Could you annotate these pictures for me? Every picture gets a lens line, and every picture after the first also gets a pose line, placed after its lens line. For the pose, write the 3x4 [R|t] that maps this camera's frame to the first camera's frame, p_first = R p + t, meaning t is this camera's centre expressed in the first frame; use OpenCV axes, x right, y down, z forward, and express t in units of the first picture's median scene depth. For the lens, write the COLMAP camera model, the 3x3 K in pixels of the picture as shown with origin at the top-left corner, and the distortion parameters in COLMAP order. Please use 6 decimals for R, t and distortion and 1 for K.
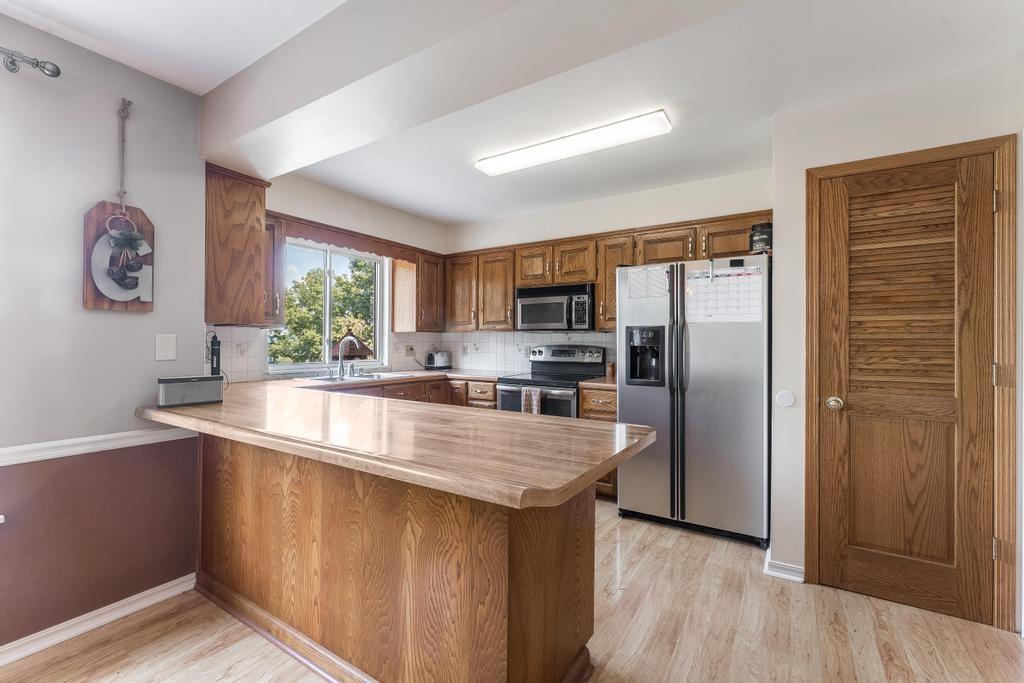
lens RADIAL K [[430.1, 0, 510.2], [0, 430.1, 340.9], [0, 0, 1]] dist [-0.000274, -0.000035]
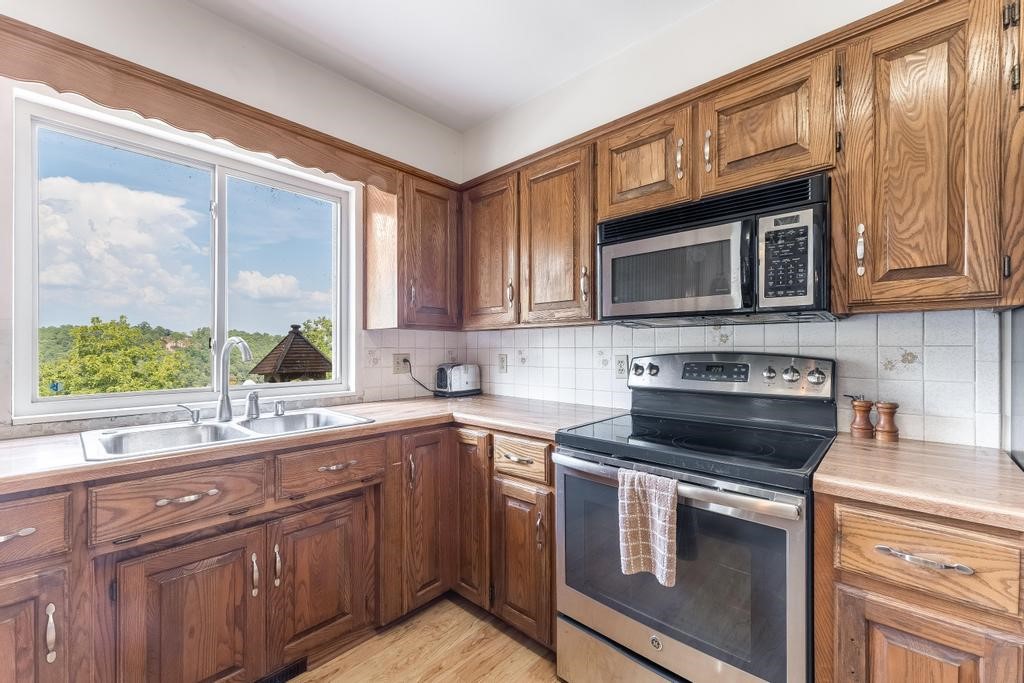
lens RADIAL K [[417.5, 0, 513.3], [0, 417.5, 348.2], [0, 0, 1]] dist [-0.000115, -0.000089]
pose [[0.985338, -0.005435, -0.170526, -0.000198], [0.005981, 0.999979, 0.002688, 0.003172], [0.170507, -0.003668, 0.985350, 0.574683]]
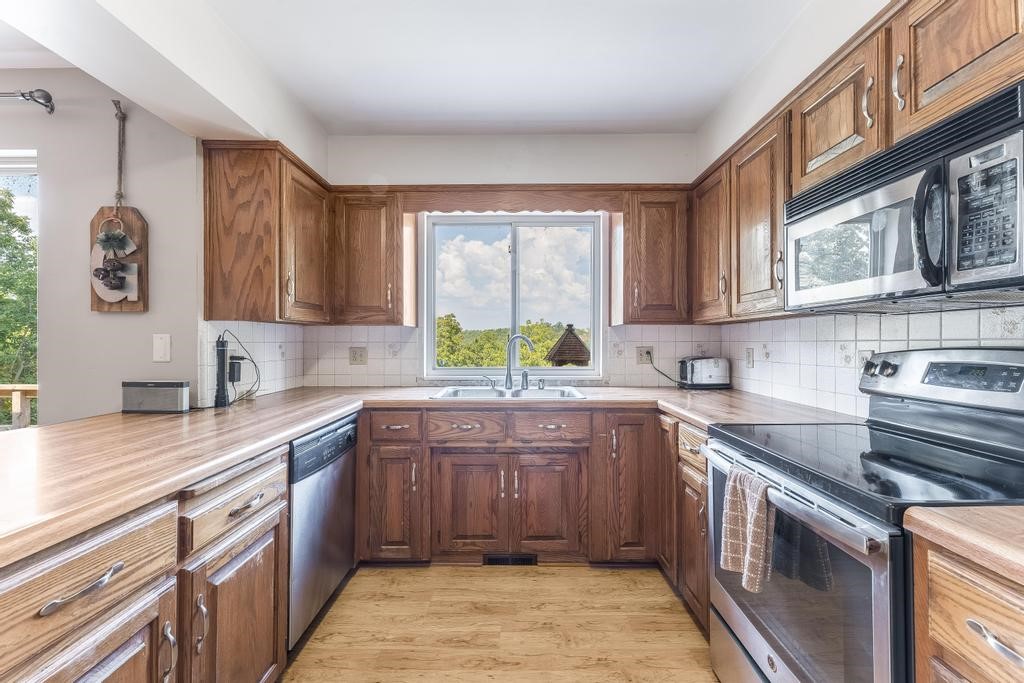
lens RADIAL K [[415.6, 0, 514.1], [0, 415.6, 342.3], [0, 0, 1]] dist [0.001105, -0.000043]
pose [[0.540329, -0.004187, -0.841443, 0.201119], [0.006229, 0.999980, -0.000976, 0.004125], [0.841430, -0.004714, 0.540345, 0.597342]]
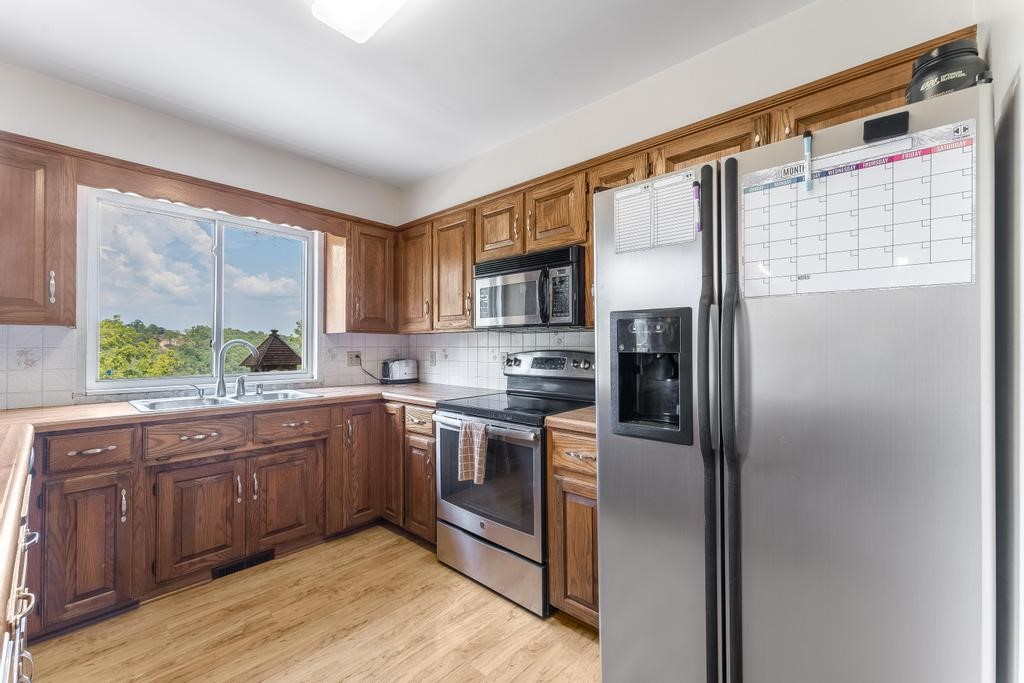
lens RADIAL K [[413.3, 0, 513.6], [0, 413.3, 343.6], [0, 0, 1]] dist [0.000283, -0.000413]
pose [[0.987722, -0.004871, -0.156148, 0.174157], [0.004021, 0.999975, -0.005763, 0.002698], [0.156173, 0.005064, 0.987717, 0.392513]]
